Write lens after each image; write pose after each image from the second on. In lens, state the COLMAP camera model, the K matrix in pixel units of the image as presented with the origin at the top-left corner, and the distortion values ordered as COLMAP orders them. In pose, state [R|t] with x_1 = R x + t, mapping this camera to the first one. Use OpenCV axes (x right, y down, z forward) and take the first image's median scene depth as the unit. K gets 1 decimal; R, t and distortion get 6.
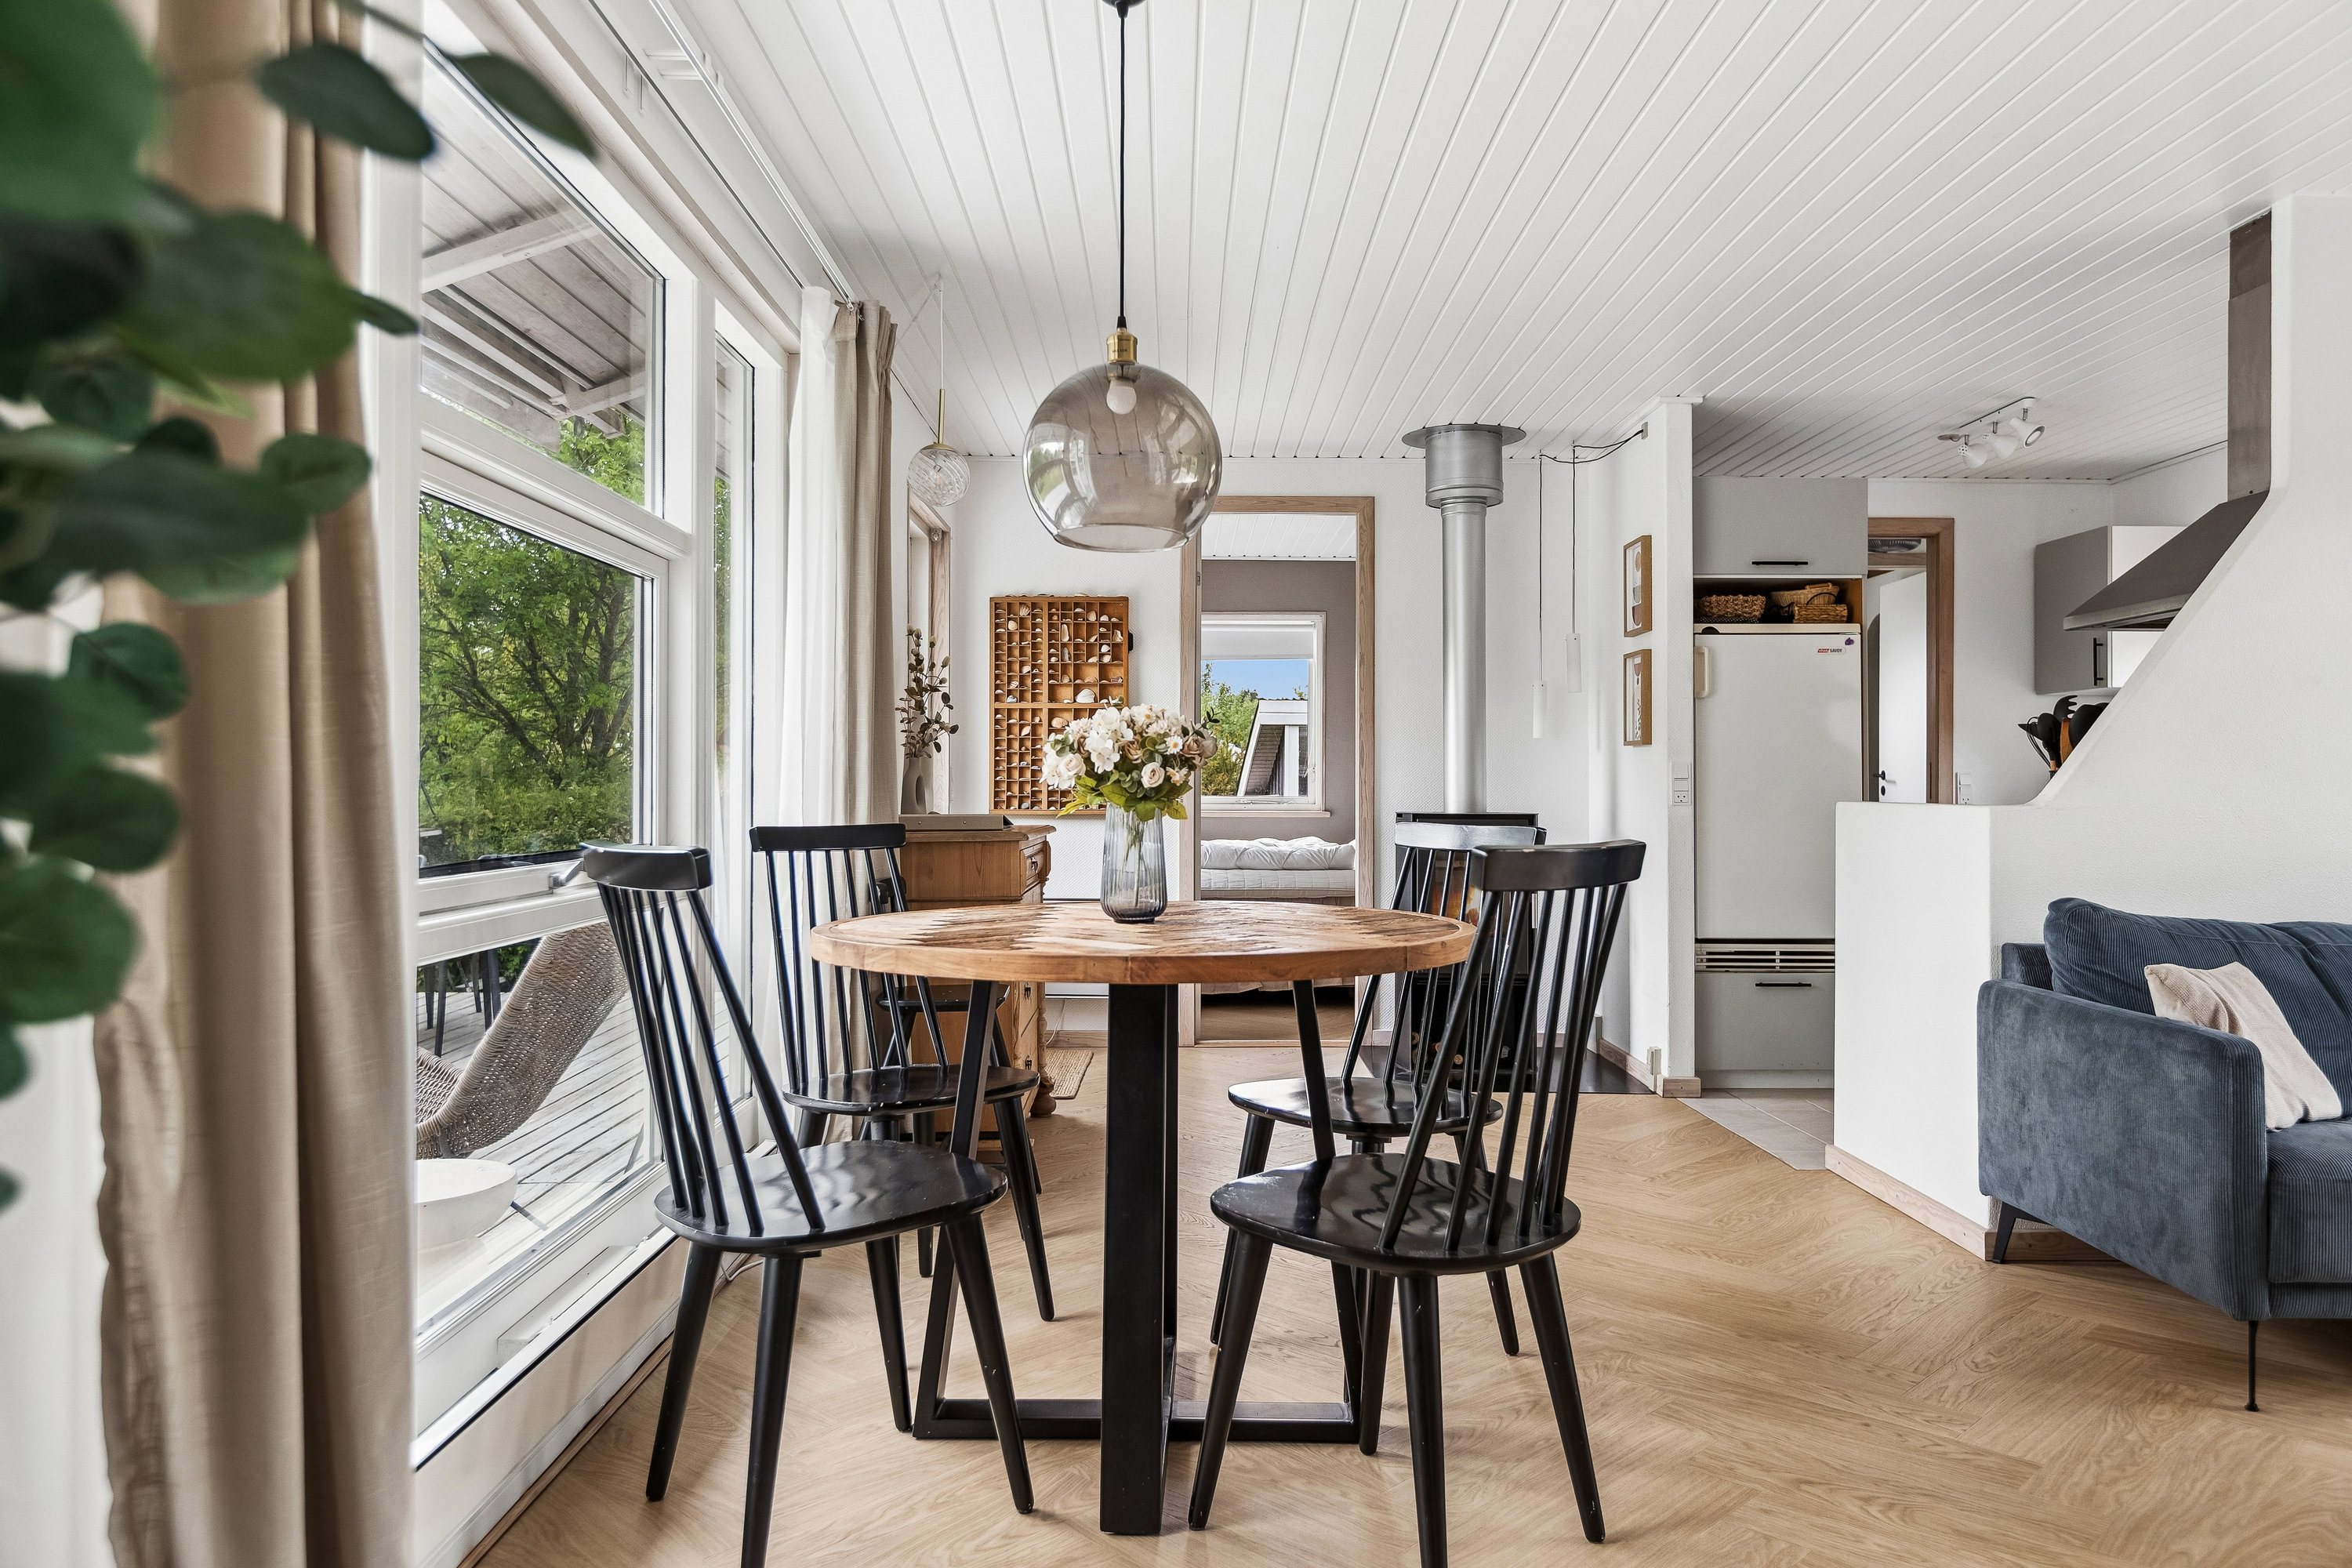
lens RADIAL K [[1588.4, 0, 1189.7], [0, 1588.4, 774.6], [0, 0, 1]] dist [0.012218, -0.010436]
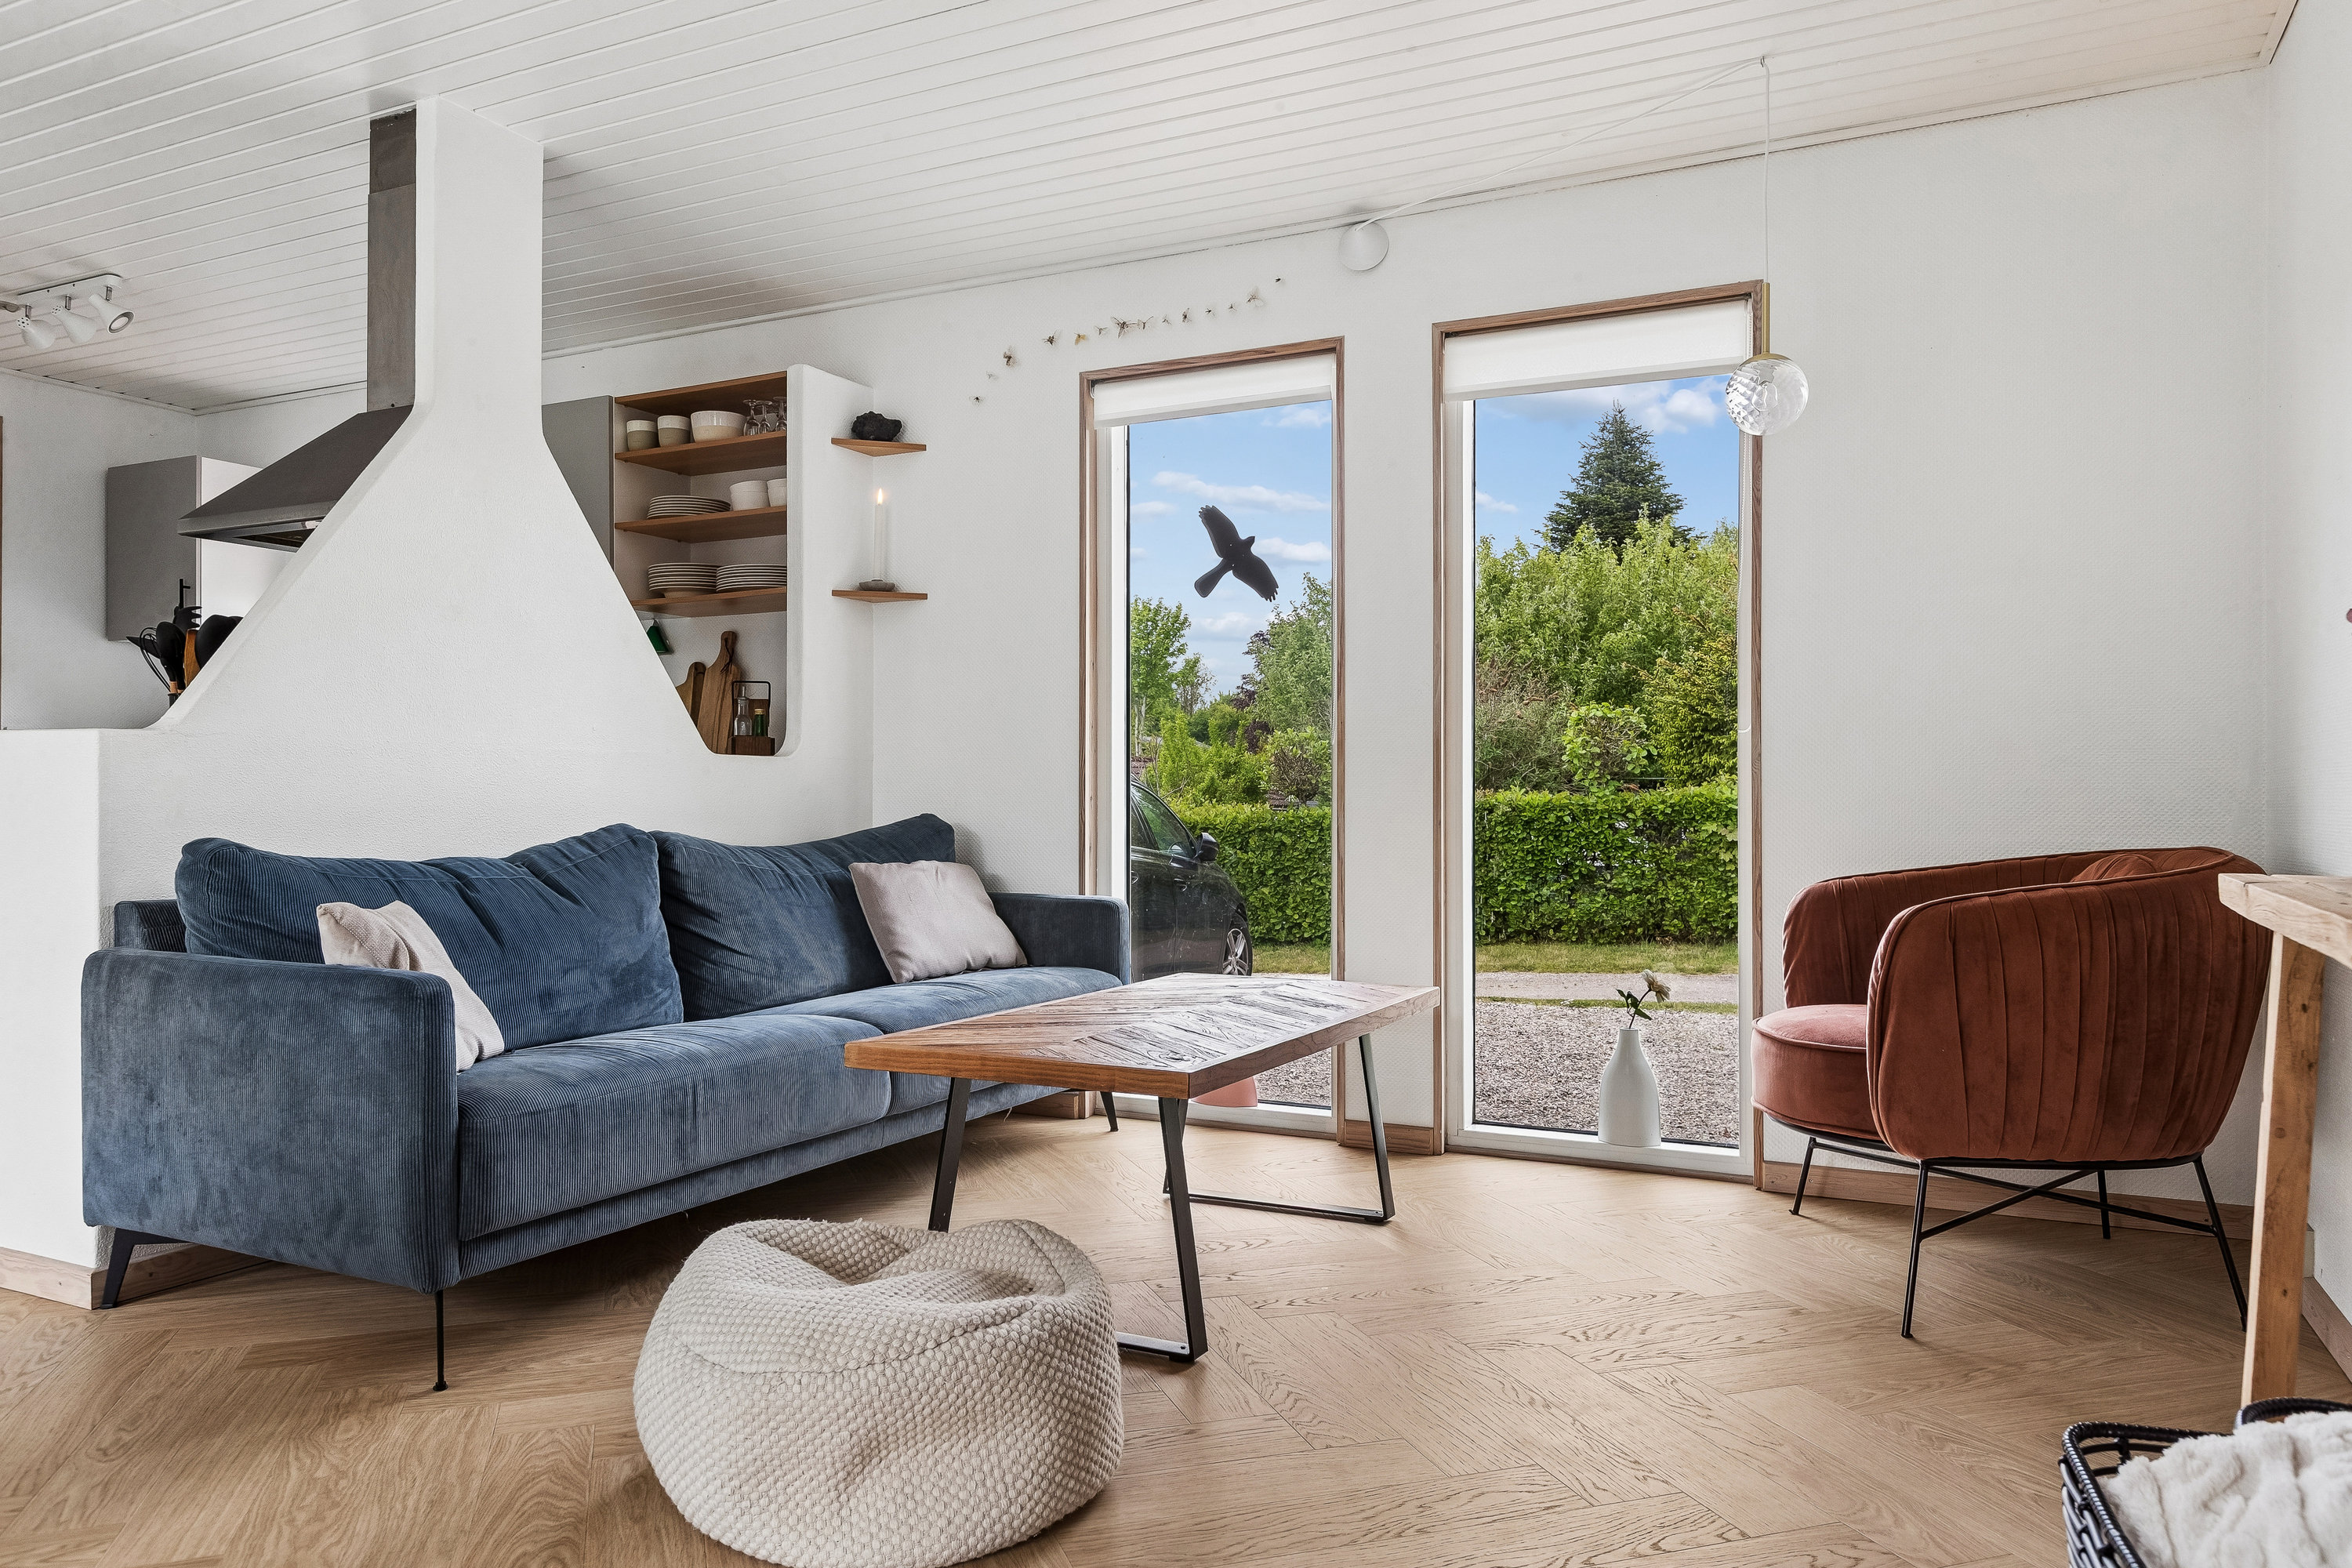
lens RADIAL K [[1588.4, 0, 1177.2], [0, 1588.4, 790.7], [0, 0, 1]] dist [0.012218, -0.010436]
pose [[0.452626, -0.001137, 0.891700, 0.034965], [-0.008802, 0.999945, 0.005743, 0.032816], [-0.891657, -0.010448, 0.452591, 0.138550]]
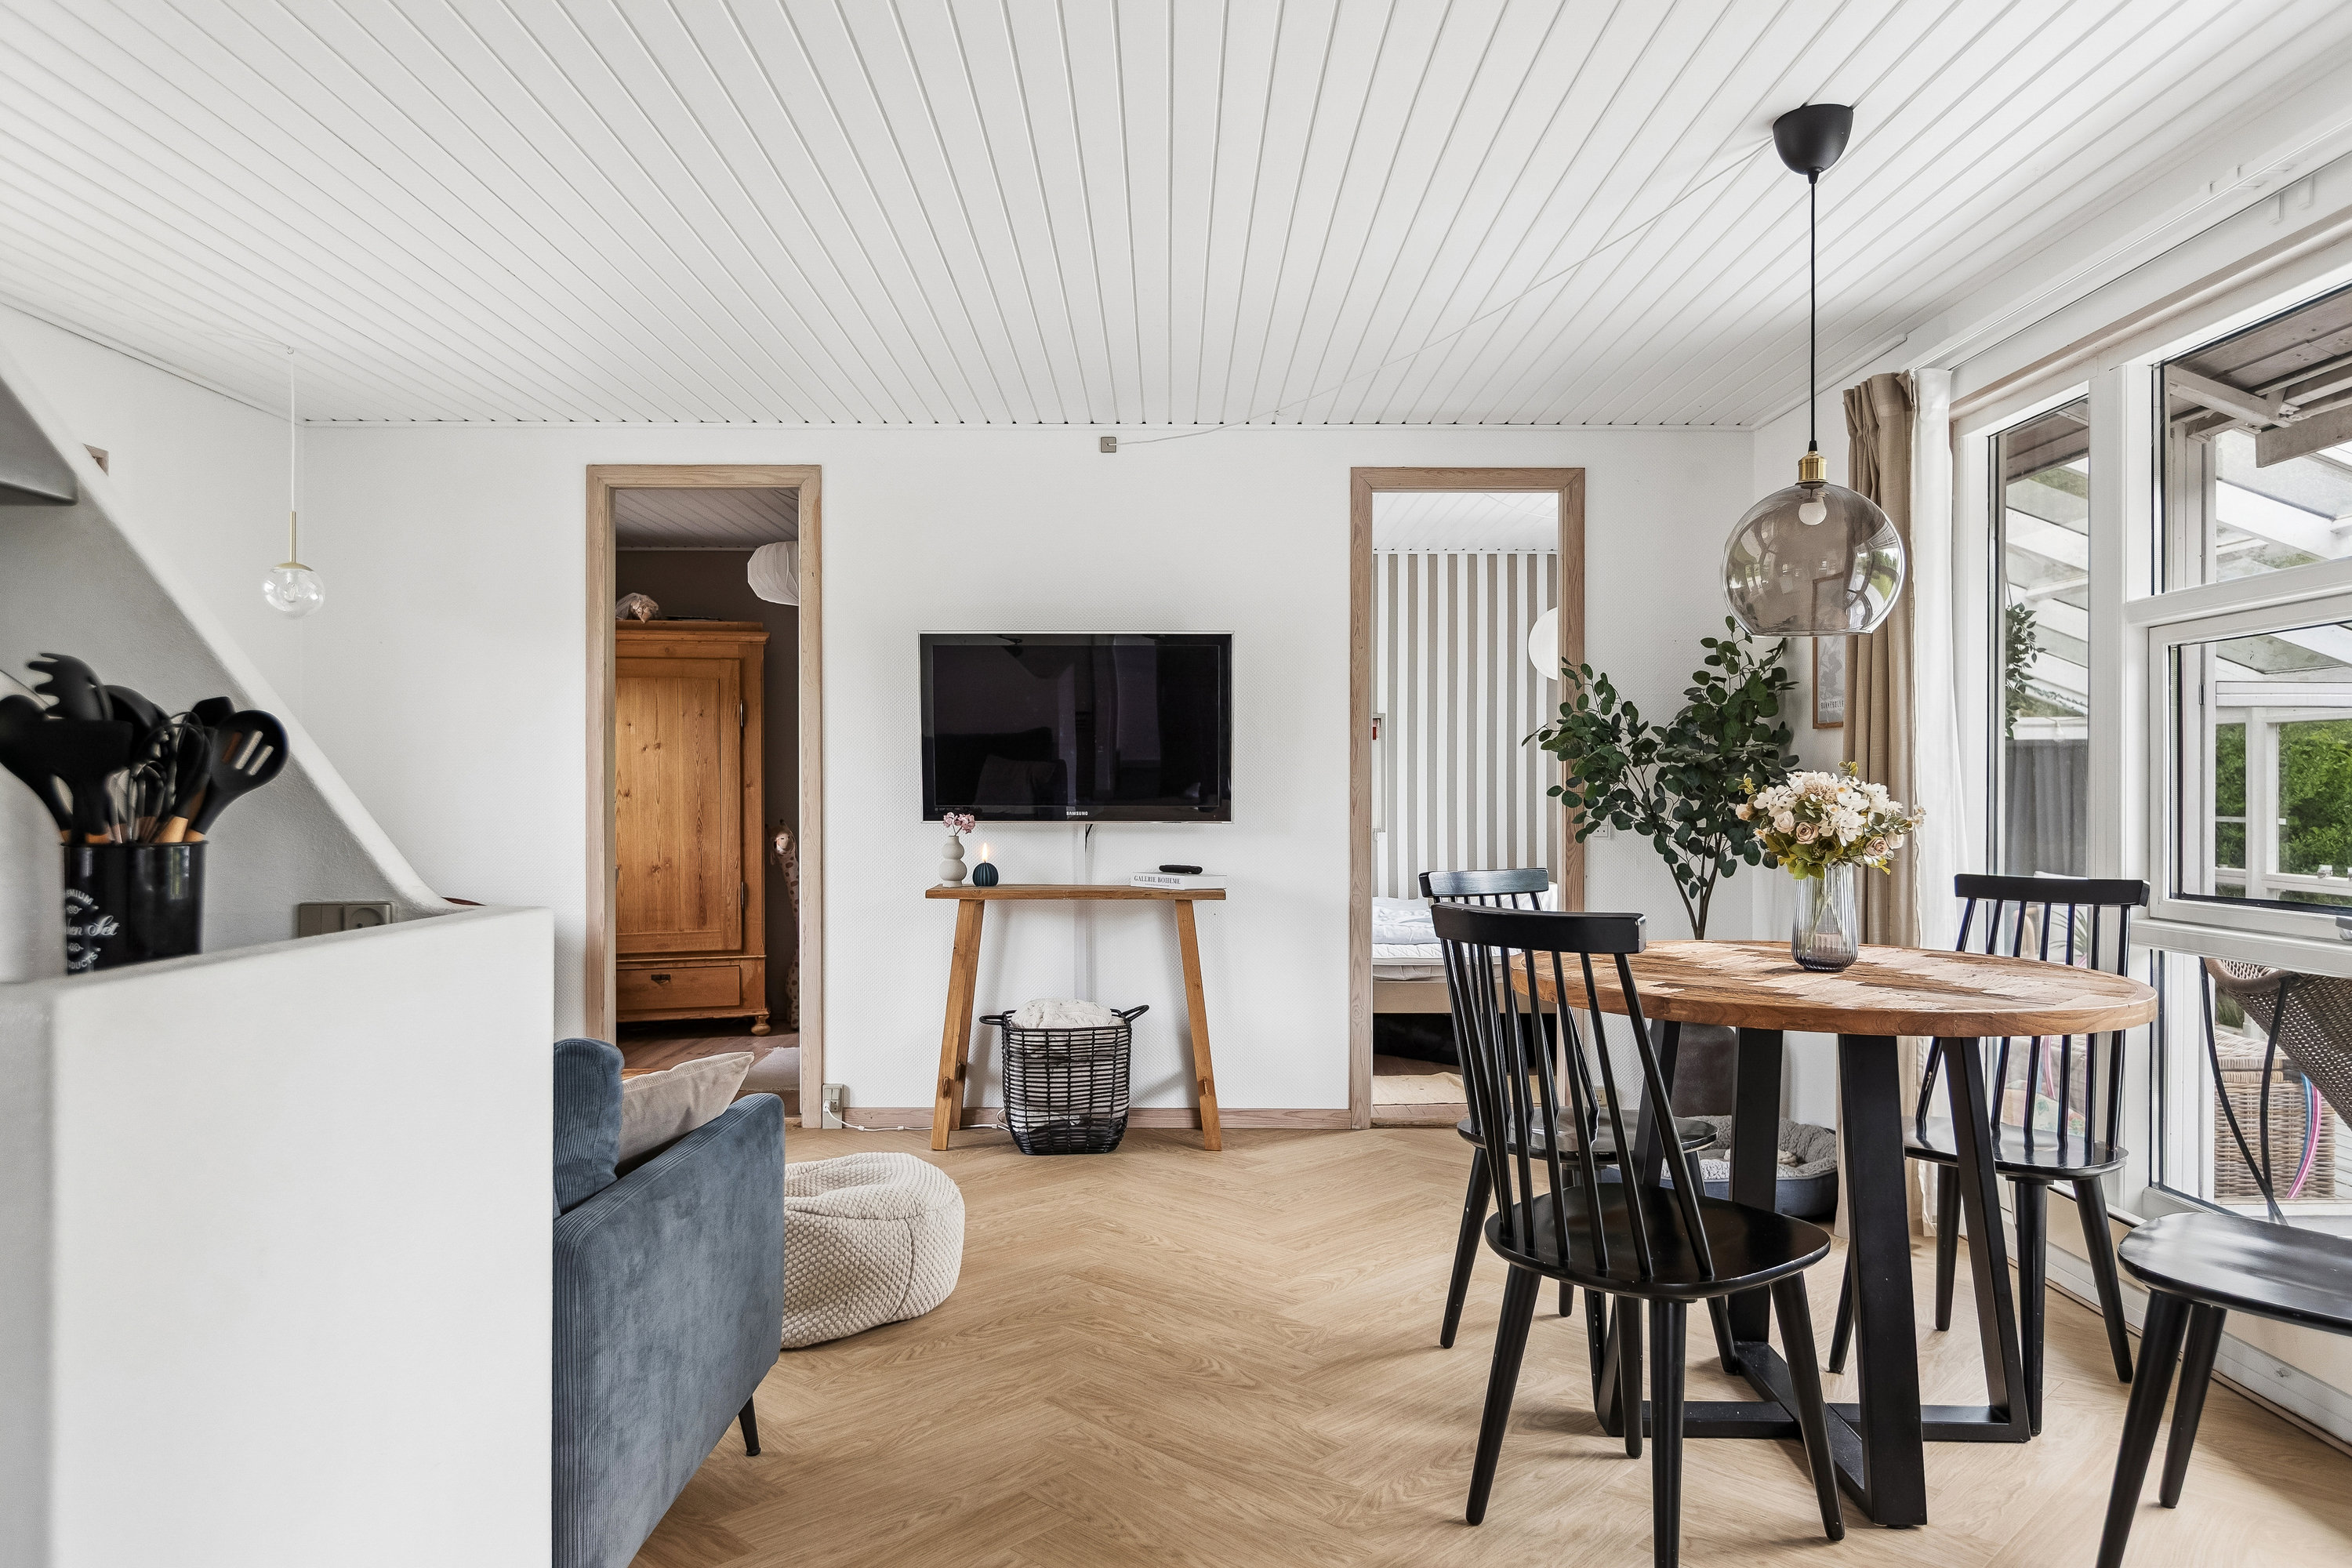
lens RADIAL K [[1588.4, 0, 1173.3], [0, 1588.4, 802.5], [0, 0, 1]] dist [0.012218, -0.010436]
pose [[-0.999994, -0.002606, 0.002290, 0.236644], [-0.002606, 0.999997, 0.000011, -0.012279], [-0.002290, 0.000005, -0.999997, 1.208355]]
